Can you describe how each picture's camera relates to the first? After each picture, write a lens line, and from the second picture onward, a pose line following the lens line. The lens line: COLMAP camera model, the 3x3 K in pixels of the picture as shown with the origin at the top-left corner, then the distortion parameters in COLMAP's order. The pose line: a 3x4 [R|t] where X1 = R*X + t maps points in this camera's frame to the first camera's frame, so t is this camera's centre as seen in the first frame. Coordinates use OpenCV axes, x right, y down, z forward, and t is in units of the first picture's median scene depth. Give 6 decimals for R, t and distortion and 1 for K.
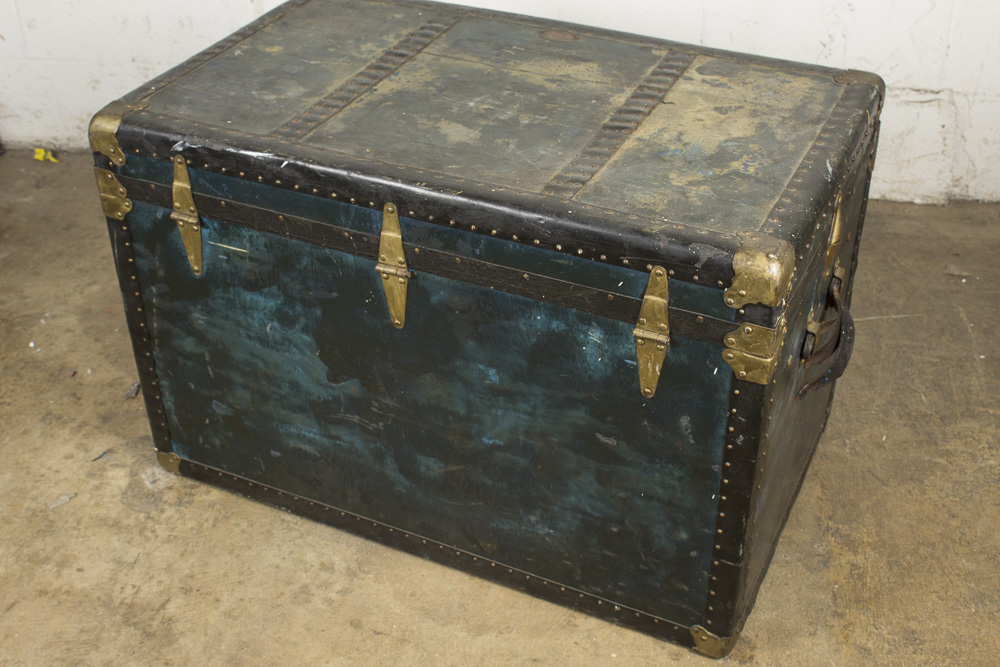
lens RADIAL K [[1288.5, 0, 483.0], [0, 1288.5, 335.3], [0, 0, 1]] dist [-0.047253, 0.000000]
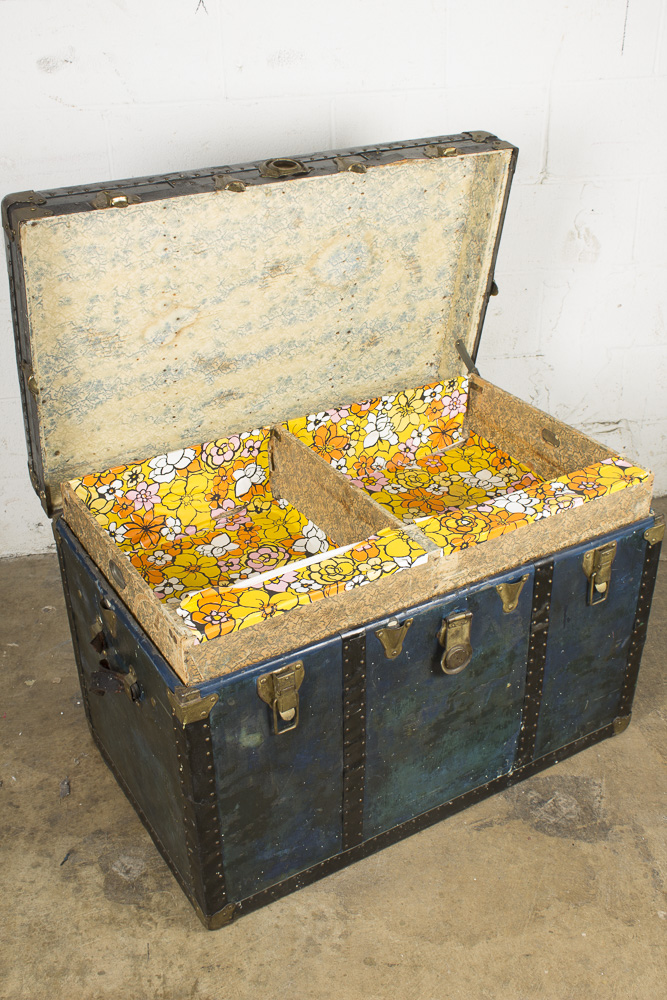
lens RADIAL K [[1065.4, 0, 329.2], [0, 1065.4, 502.5], [0, 0, 1]] dist [-0.073066, 0.000000]
pose [[0.955523, -0.146945, 0.255700, -0.288022], [0.169997, 0.982927, -0.070392, -0.111575], [-0.240991, 0.110729, 0.964190, 0.046022]]
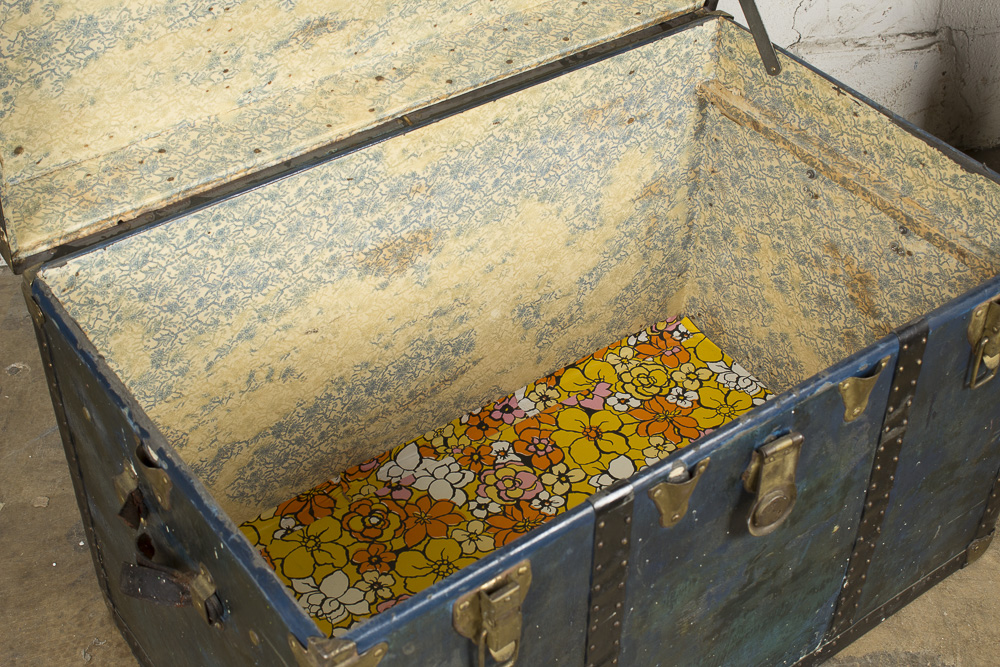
lens RADIAL K [[1455.4, 0, 497.8], [0, 1455.4, 331.2], [0, 0, 1]] dist [-0.021080, 0.000000]
pose [[0.921620, -0.230392, 0.312307, -0.298473], [0.202861, 0.972020, 0.118424, -0.220694], [-0.330853, -0.045787, 0.942571, 0.278135]]
